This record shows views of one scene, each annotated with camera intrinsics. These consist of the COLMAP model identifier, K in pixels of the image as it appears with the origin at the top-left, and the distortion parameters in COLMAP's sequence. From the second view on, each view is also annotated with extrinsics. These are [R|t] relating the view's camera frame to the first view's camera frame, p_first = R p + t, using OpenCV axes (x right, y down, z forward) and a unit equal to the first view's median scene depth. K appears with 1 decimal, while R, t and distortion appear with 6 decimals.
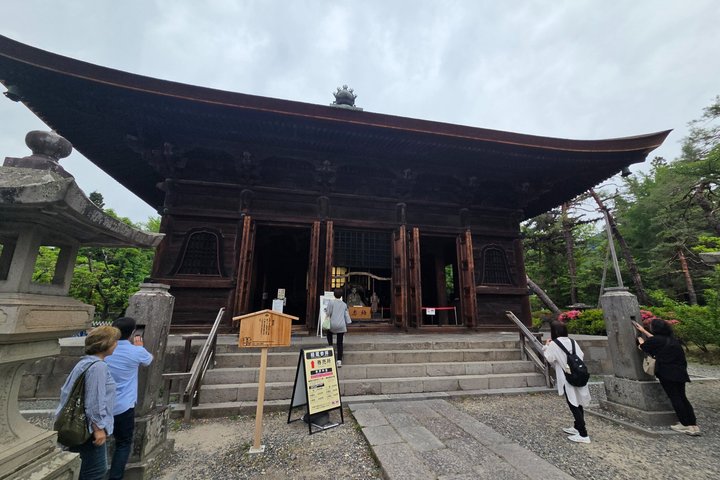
lens RADIAL K [[297.8, 0, 363.0], [0, 297.8, 240.0], [0, 0, 1]] dist [0.001588, -0.000102]
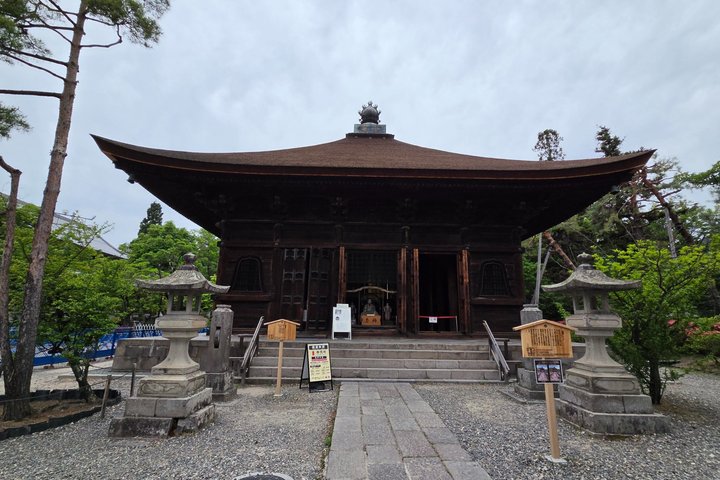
lens RADIAL K [[342.8, 0, 360.0], [0, 342.8, 240.0], [0, 0, 1]] dist [-0.000166, -0.000115]
pose [[0.981979, -0.034111, -0.185886, 0.270815], [0.036783, 0.999263, 0.010946, -0.123960], [0.185376, -0.017586, 0.982510, -0.463246]]
